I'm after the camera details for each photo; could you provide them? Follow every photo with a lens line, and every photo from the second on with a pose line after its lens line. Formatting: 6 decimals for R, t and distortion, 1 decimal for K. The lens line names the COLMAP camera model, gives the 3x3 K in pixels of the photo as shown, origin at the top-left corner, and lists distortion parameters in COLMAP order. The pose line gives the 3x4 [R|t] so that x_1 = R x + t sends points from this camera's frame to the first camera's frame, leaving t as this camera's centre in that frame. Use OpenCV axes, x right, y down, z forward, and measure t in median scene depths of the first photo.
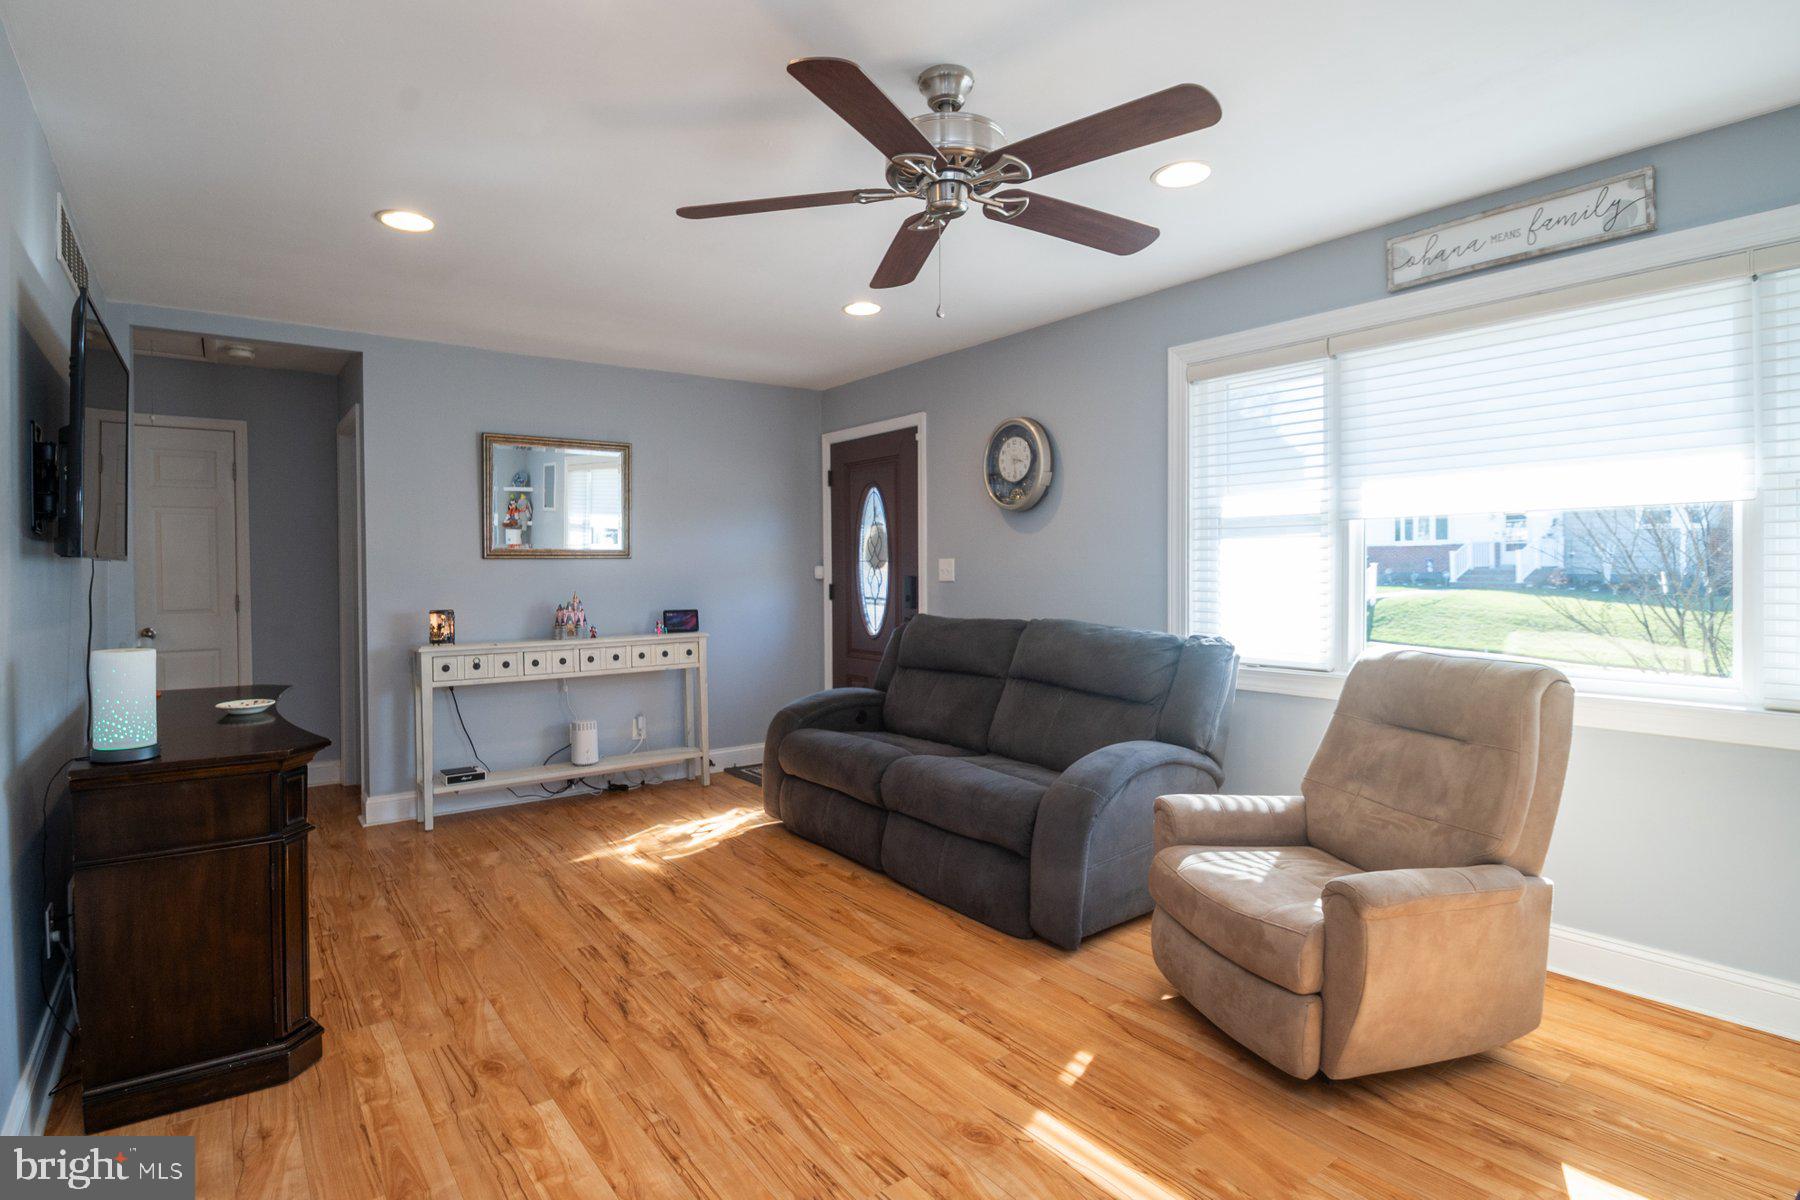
lens RADIAL K [[908.2, 0, 876.1], [0, 908.2, 574.1], [0, 0, 1]] dist [-0.001489, -0.003617]
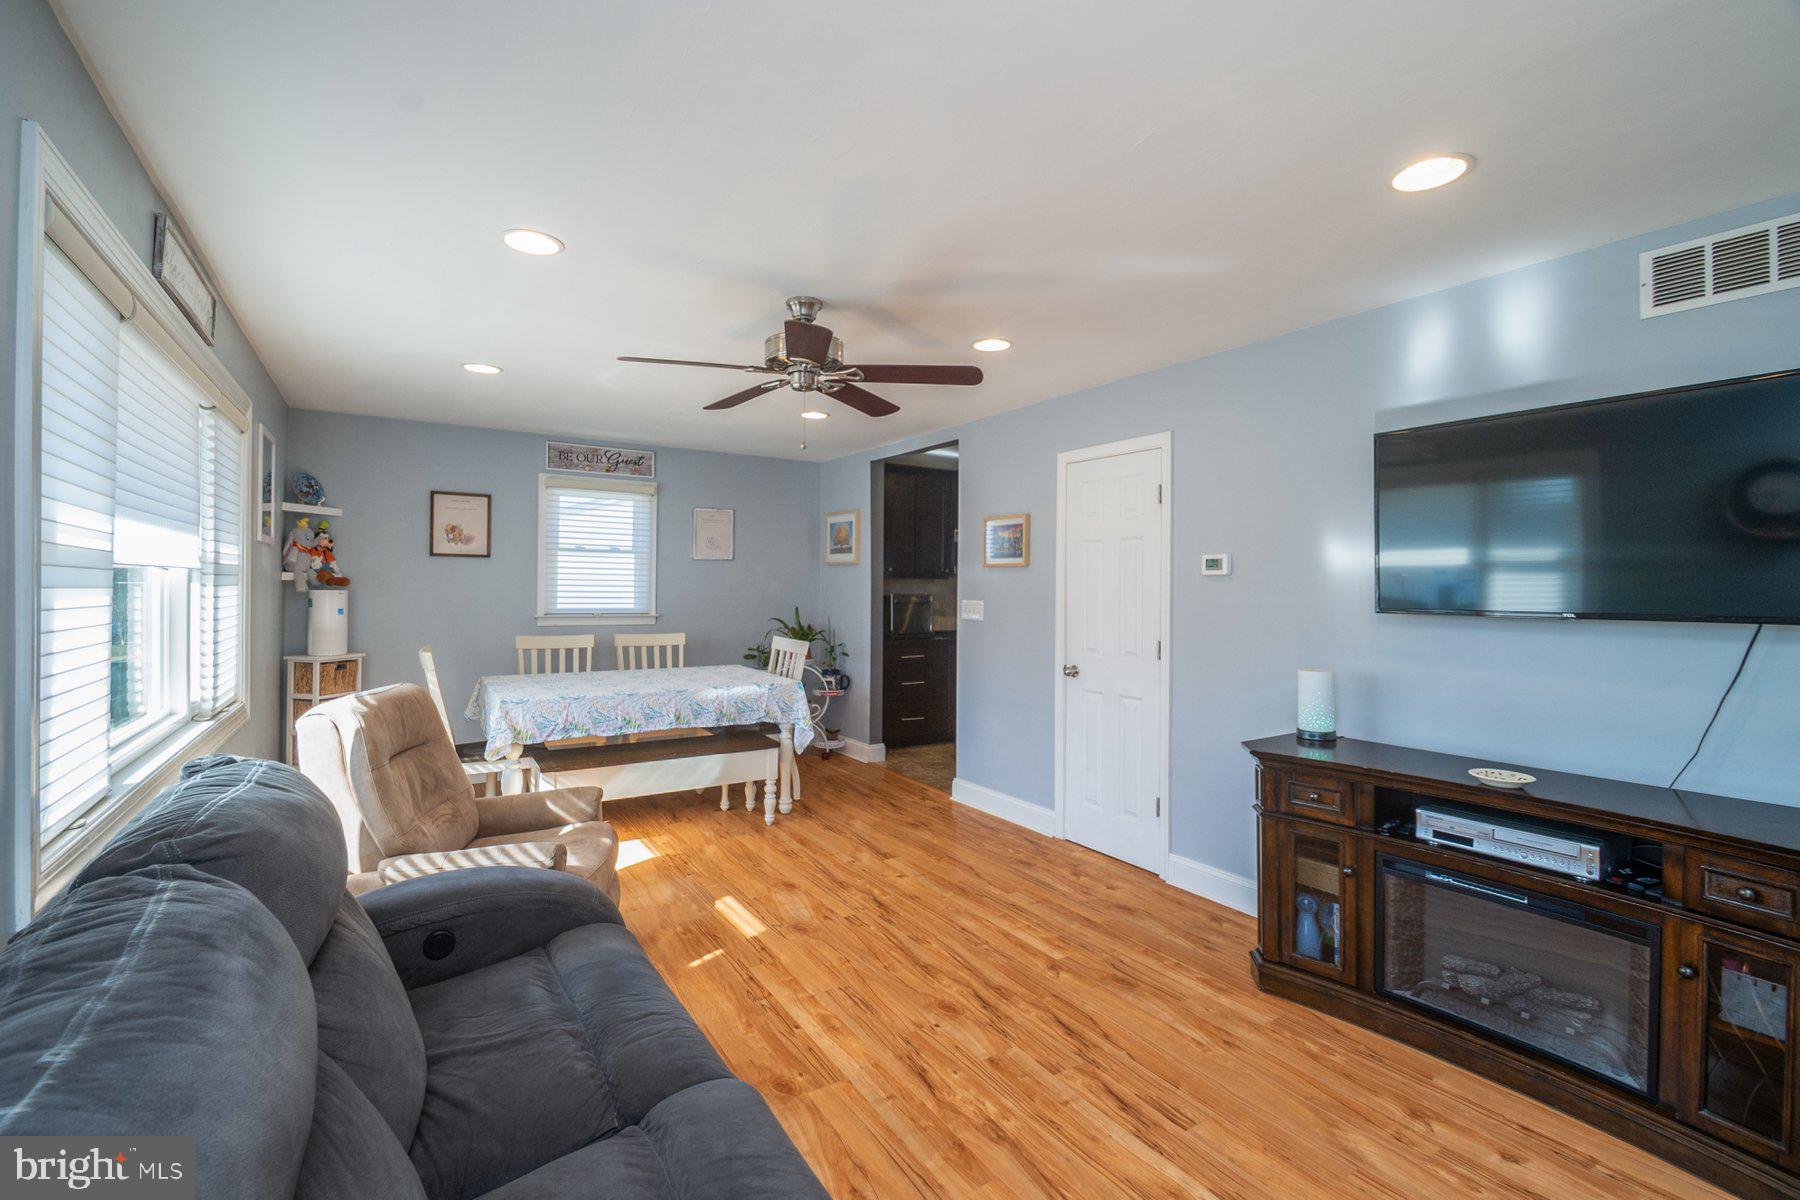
lens RADIAL K [[782.3, 0, 885.5], [0, 782.3, 582.8], [0, 0, 1]] dist [0.000901, -0.004697]
pose [[-0.997586, -0.000545, 0.069444, -0.110537], [-0.000526, 1.000000, 0.000283, -0.049961], [-0.069444, 0.000246, -0.997586, 1.693877]]
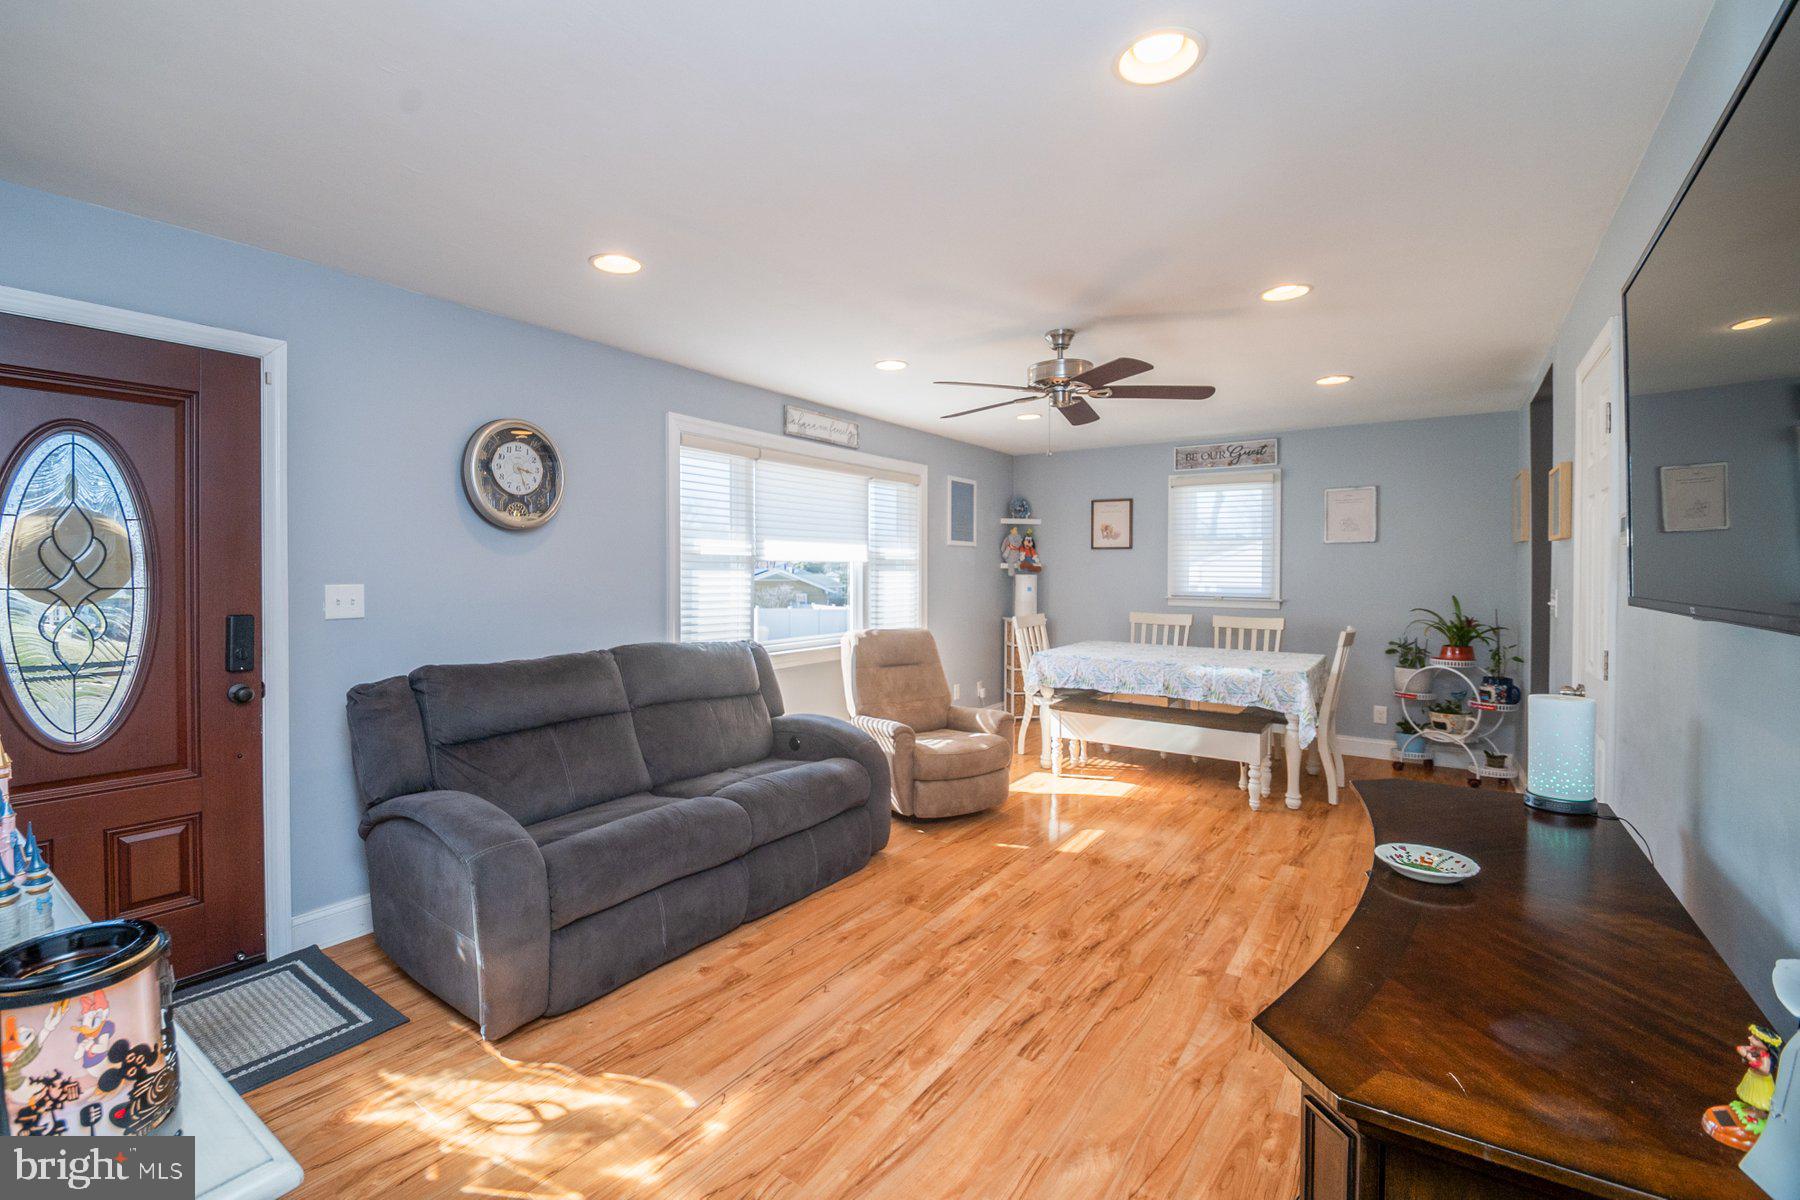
lens RADIAL K [[782.3, 0, 864.3], [0, 782.3, 582.2], [0, 0, 1]] dist [0.000901, -0.004697]
pose [[-0.302636, -0.008981, 0.953064, -0.972883], [0.004127, 0.999934, 0.010733, -0.038949], [-0.953097, 0.007181, -0.302579, 1.372168]]
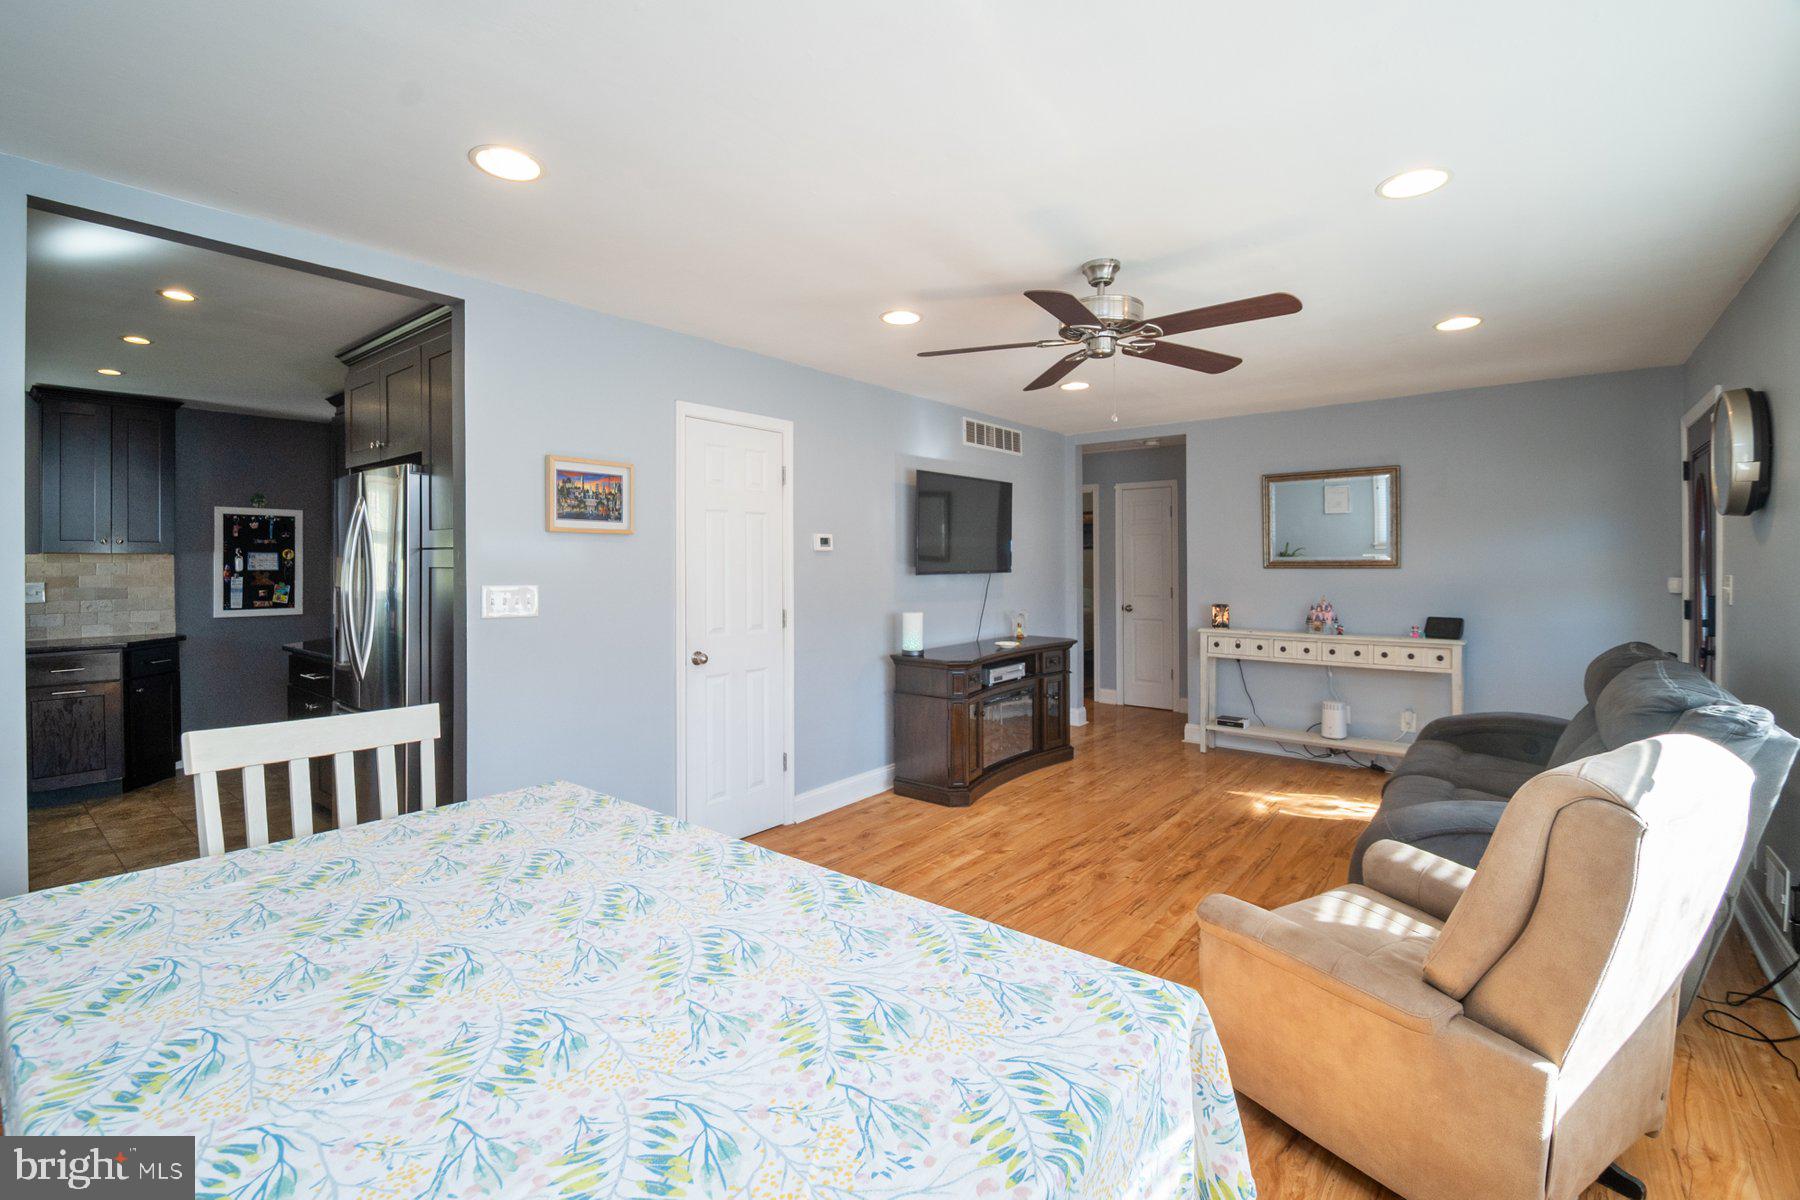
lens RADIAL K [[782.3, 0, 872.8], [0, 782.3, 560.8], [0, 0, 1]] dist [0.000901, -0.004697]
pose [[0.241995, 0.003748, -0.970270, 0.898684], [-0.003667, 0.999989, 0.002948, -0.047373], [0.970271, 0.002845, 0.242006, 0.244090]]
